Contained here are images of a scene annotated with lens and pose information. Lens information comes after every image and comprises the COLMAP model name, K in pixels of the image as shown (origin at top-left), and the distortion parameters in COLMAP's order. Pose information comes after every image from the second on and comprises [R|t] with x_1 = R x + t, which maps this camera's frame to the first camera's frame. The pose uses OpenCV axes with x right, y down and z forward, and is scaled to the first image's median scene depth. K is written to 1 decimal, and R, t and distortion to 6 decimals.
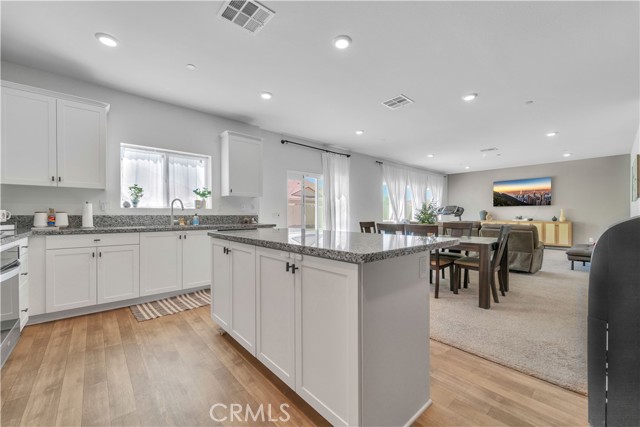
lens RADIAL K [[252.6, 0, 310.4], [0, 252.6, 215.8], [0, 0, 1]] dist [0.002456, 0.000032]
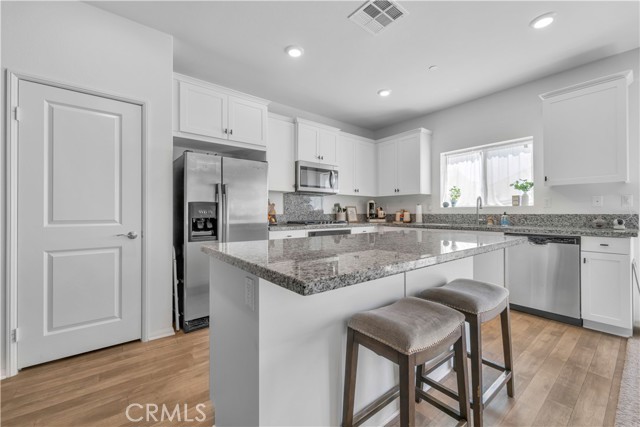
lens RADIAL K [[257.3, 0, 321.7], [0, 257.3, 212.8], [0, 0, 1]] dist [-0.000135, 0.000150]
pose [[-0.034734, -0.001027, -0.999396, 0.288883], [-0.000684, 0.999999, -0.001004, -0.003094], [0.999396, 0.000649, -0.034734, 0.284103]]
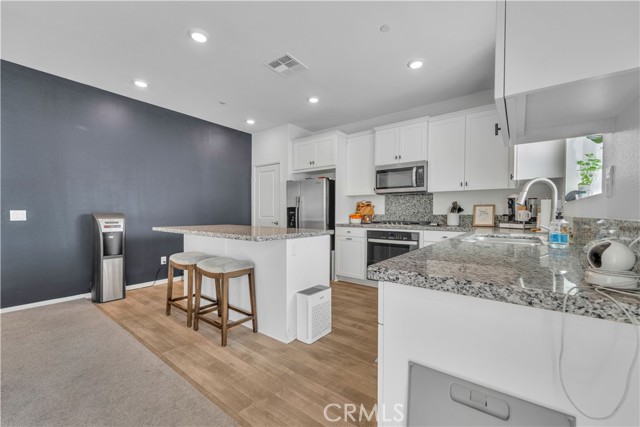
lens RADIAL K [[263.3, 0, 321.4], [0, 263.3, 214.6], [0, 0, 1]] dist [-0.000759, 0.000117]
pose [[-0.978597, -0.004052, -0.205744, -0.041638], [-0.004794, 0.999984, 0.003106, -0.001242], [0.205728, 0.004026, -0.978601, 0.861874]]
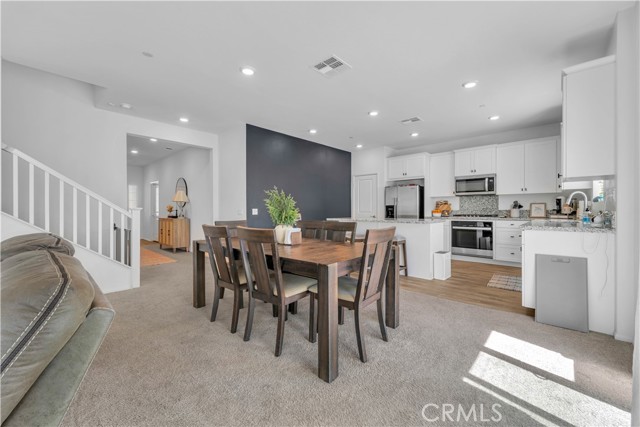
lens RADIAL K [[257.3, 0, 321.7], [0, 257.3, 212.8], [0, 0, 1]] dist [-0.000135, 0.000150]
pose [[-0.993527, 0.002411, -0.113572, 0.298260], [0.001203, 0.999942, 0.010700, -0.000851], [0.113592, 0.010495, -0.993472, 1.134032]]
